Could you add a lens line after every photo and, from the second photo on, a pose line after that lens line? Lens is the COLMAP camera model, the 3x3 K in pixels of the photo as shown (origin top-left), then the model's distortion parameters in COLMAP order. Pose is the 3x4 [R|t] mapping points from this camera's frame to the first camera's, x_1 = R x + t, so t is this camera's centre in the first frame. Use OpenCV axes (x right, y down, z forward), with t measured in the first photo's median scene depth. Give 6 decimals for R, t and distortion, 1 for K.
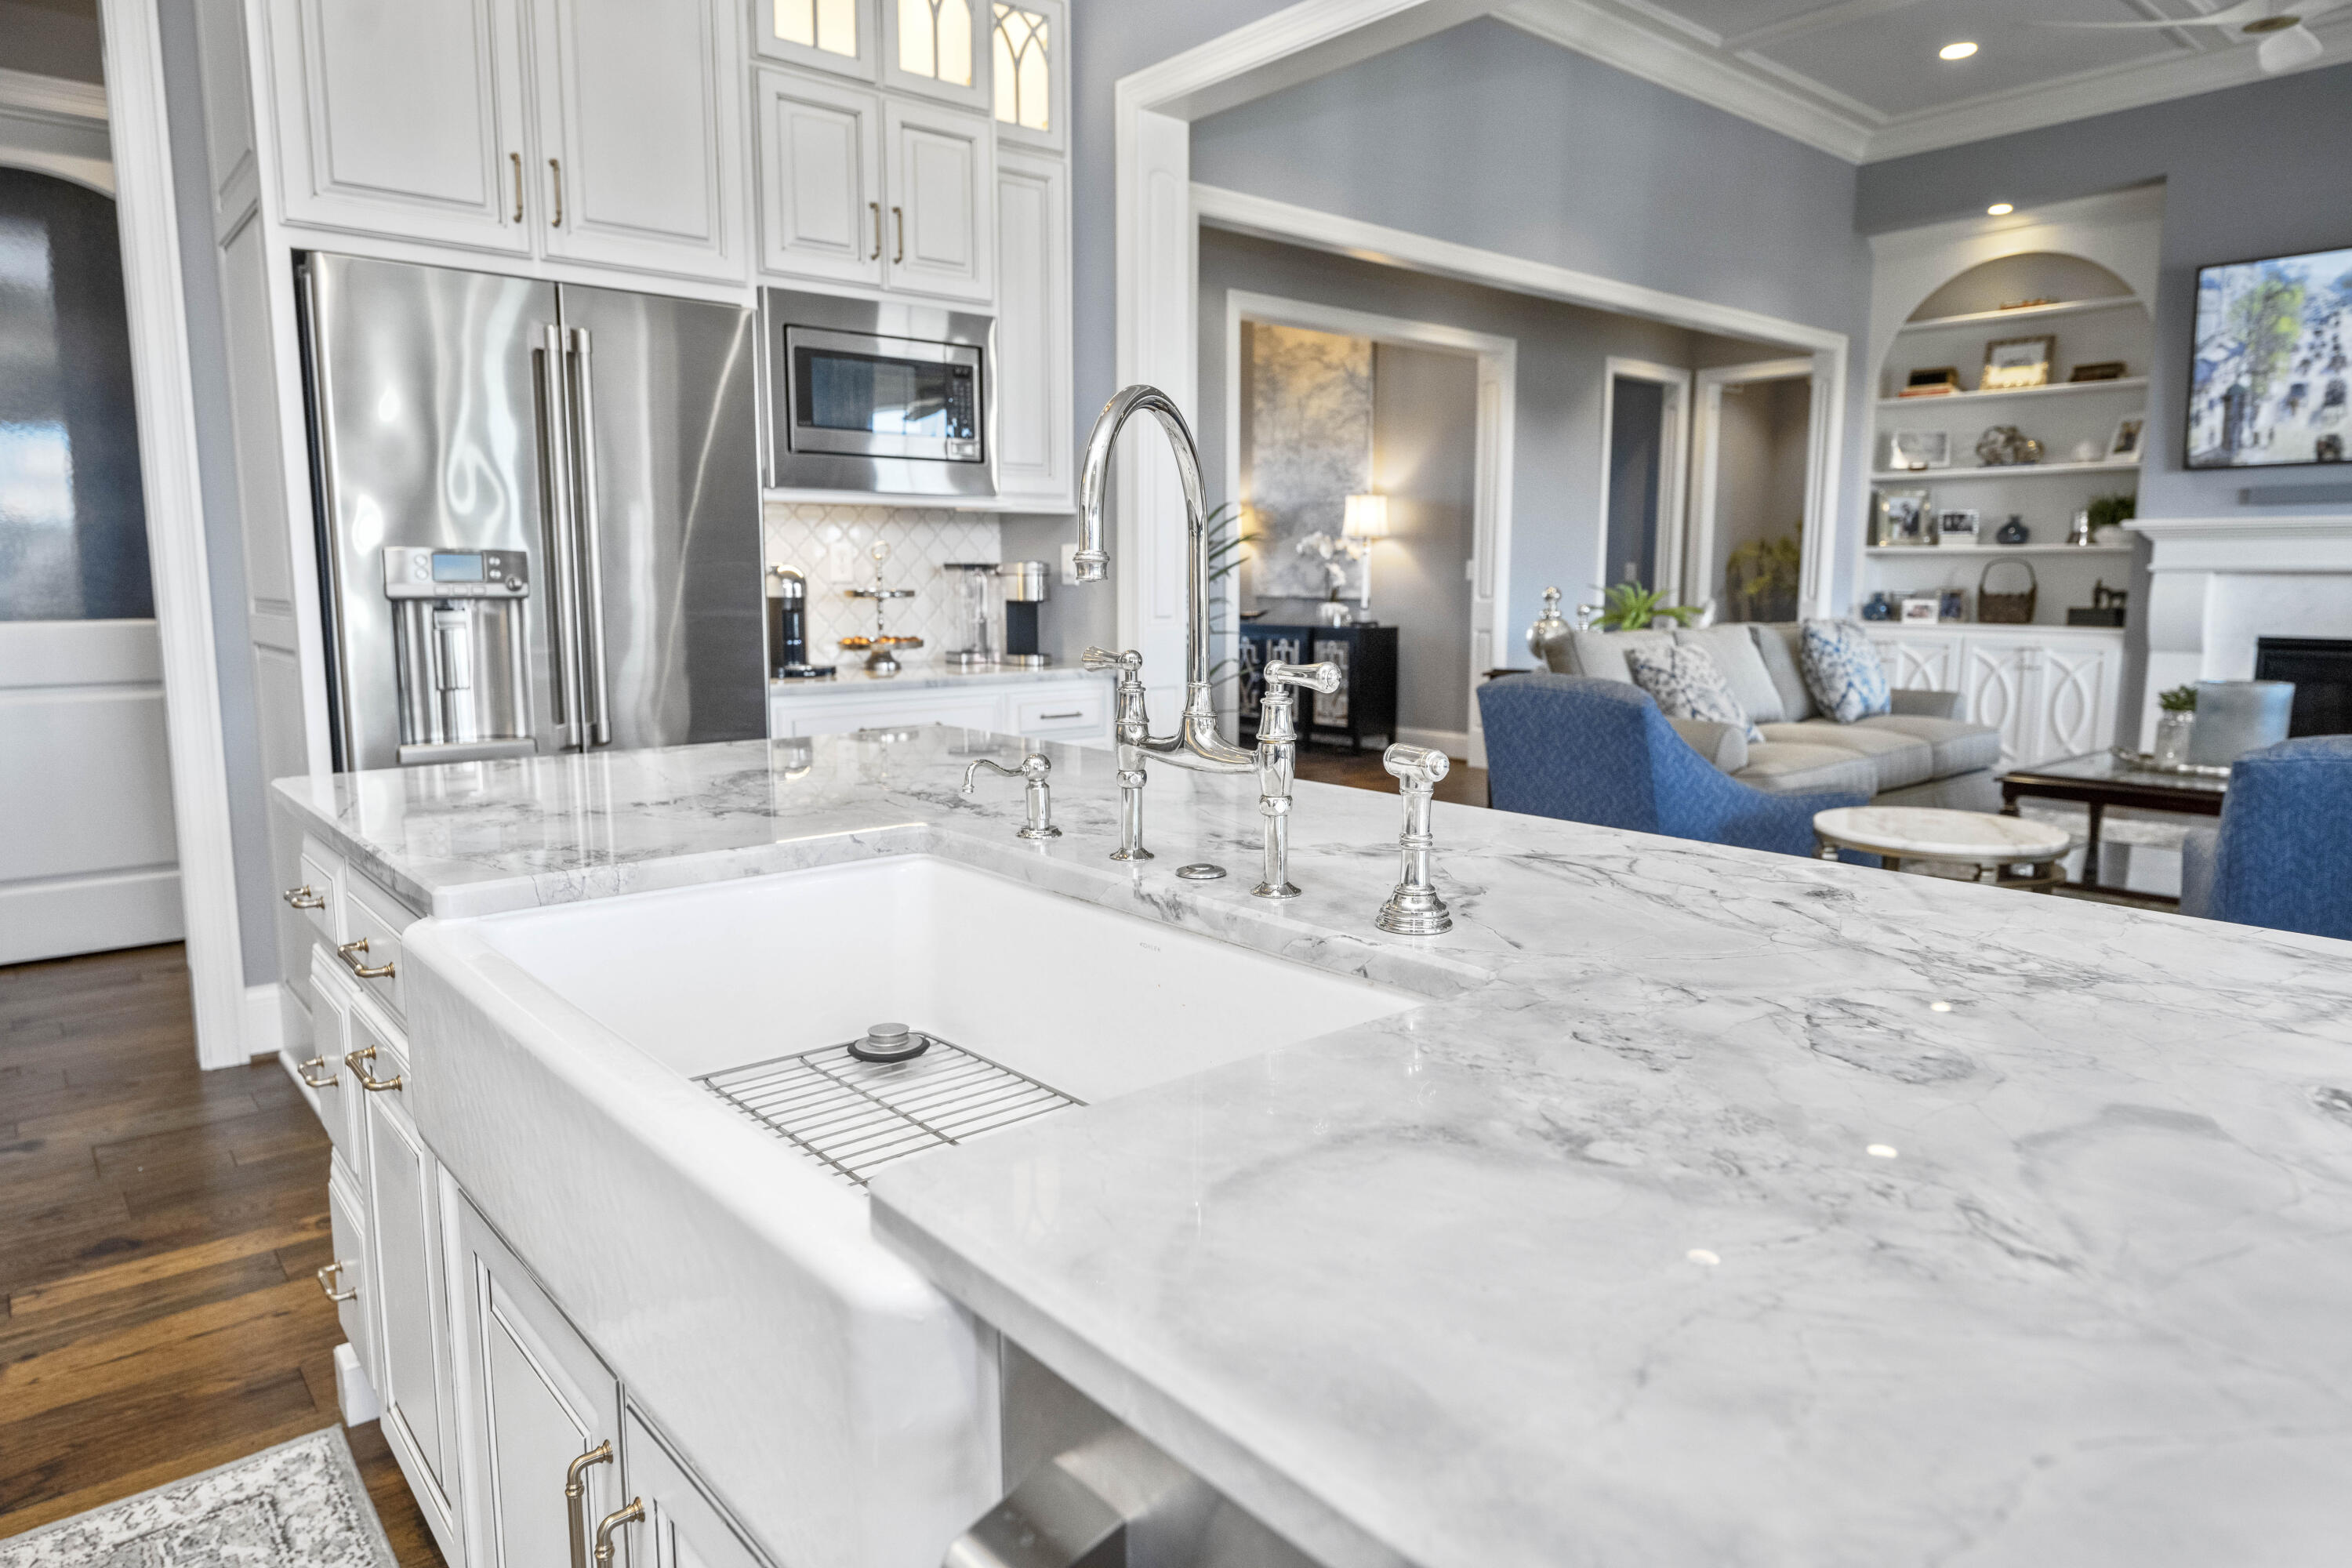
lens RADIAL K [[1449.1, 0, 1193.9], [0, 1449.1, 779.0], [0, 0, 1]] dist [0.004043, -0.003163]
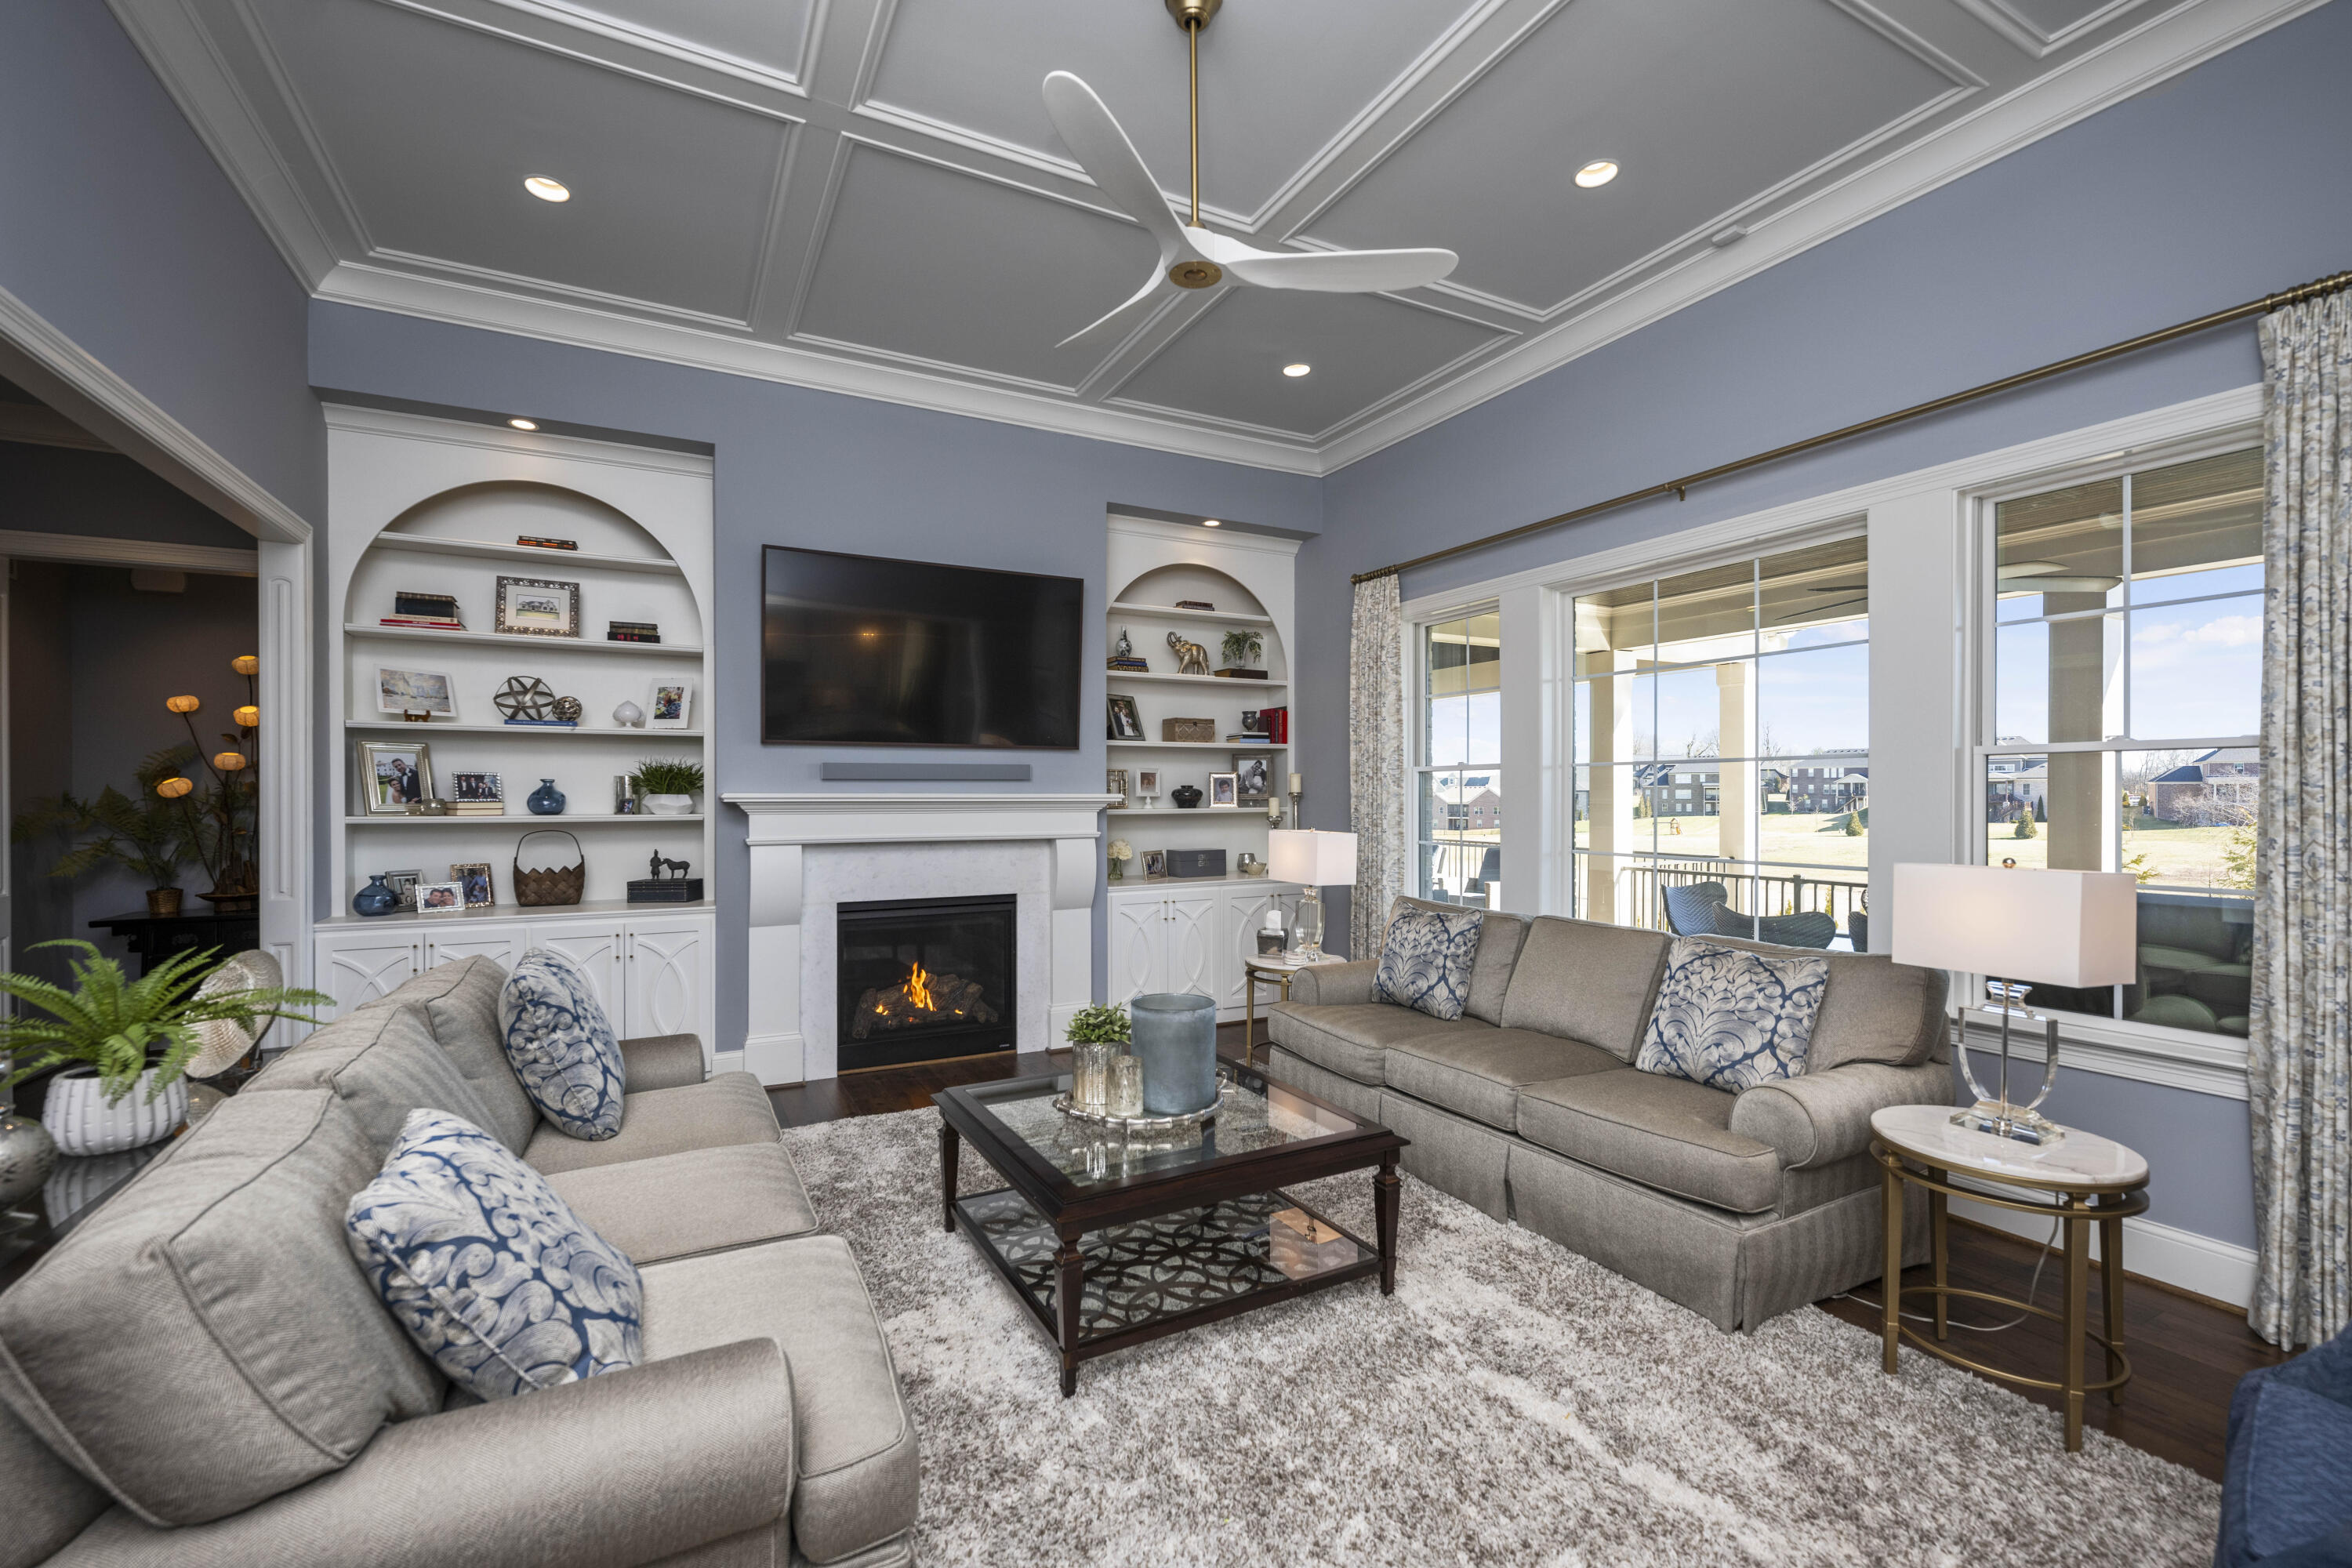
lens RADIAL K [[990.4, 0, 1161.1], [0, 990.4, 790.8], [0, 0, 1]] dist [-0.002949, 0.000186]
pose [[0.236909, -0.005015, 0.971519, 0.144355], [0.134738, 0.990493, -0.027744, -0.200034], [-0.962143, 0.137473, 0.235333, 0.935276]]
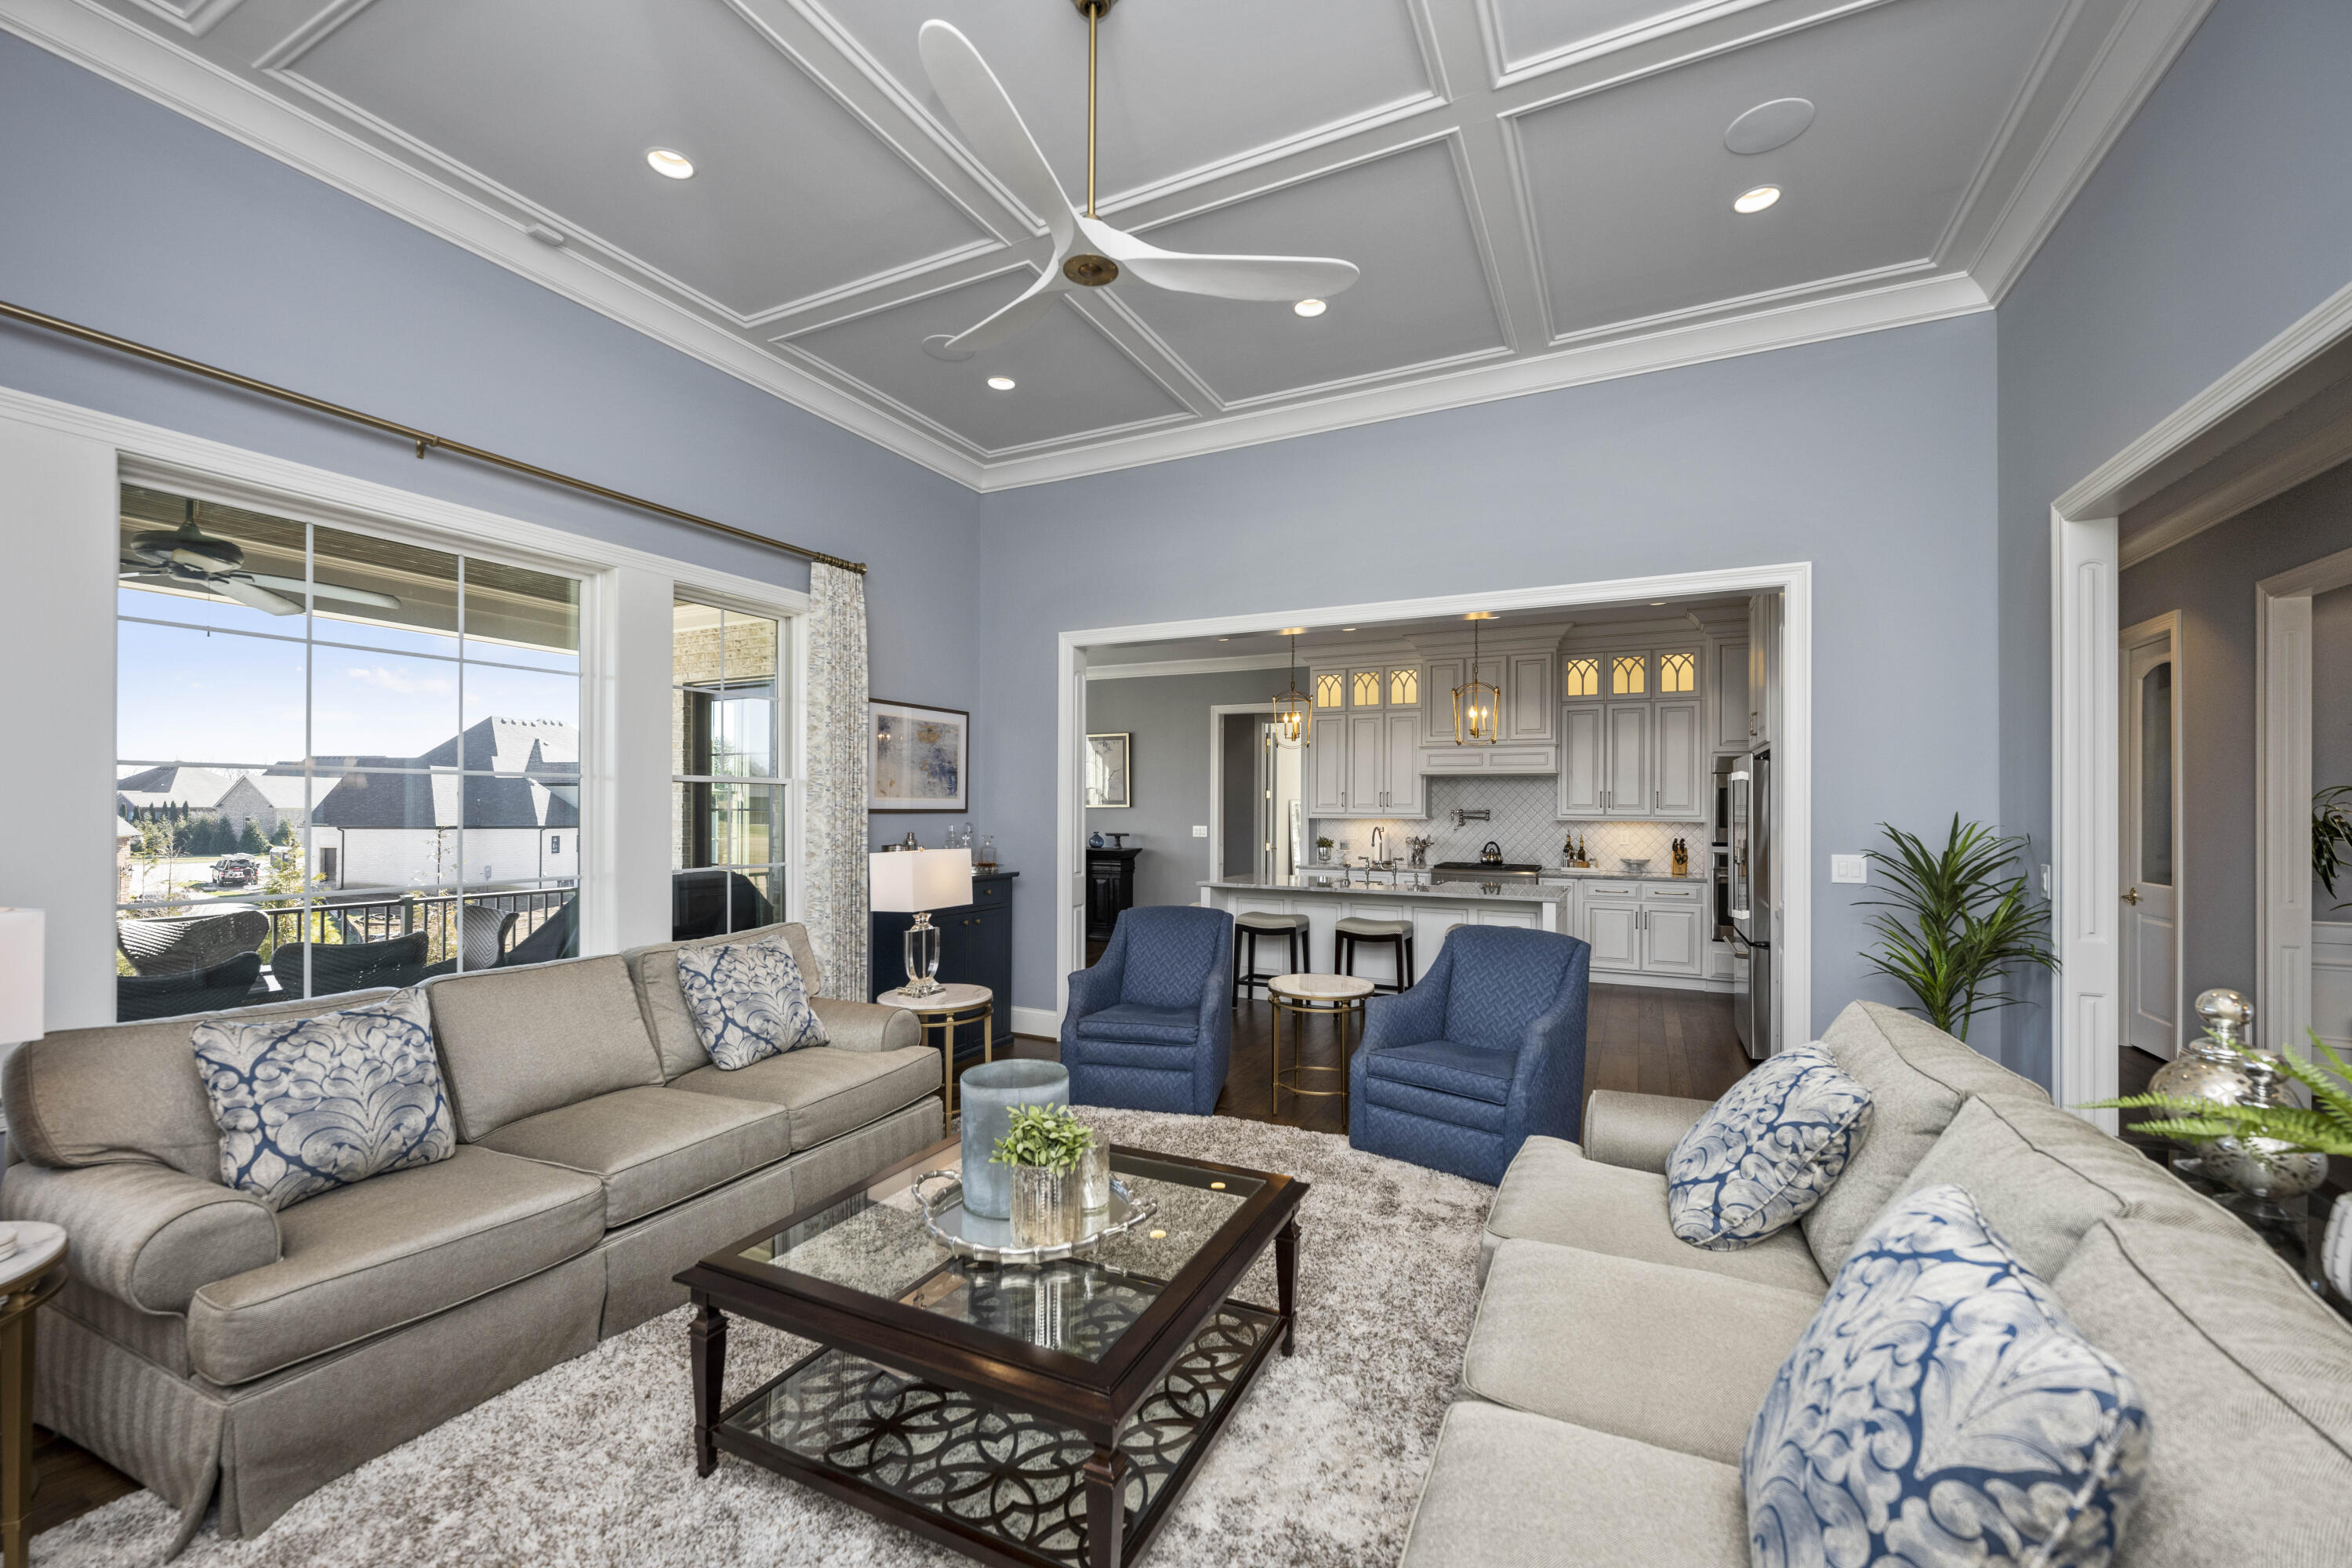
lens RADIAL K [[941.4, 0, 1171.1], [0, 941.4, 795.8], [0, 0, 1]] dist [0.001090, 0.000835]
pose [[-0.922891, -0.007992, -0.384978, 0.924199], [-0.056728, 0.991697, 0.115404, -0.289959], [0.380859, 0.128345, -0.915682, 1.592757]]
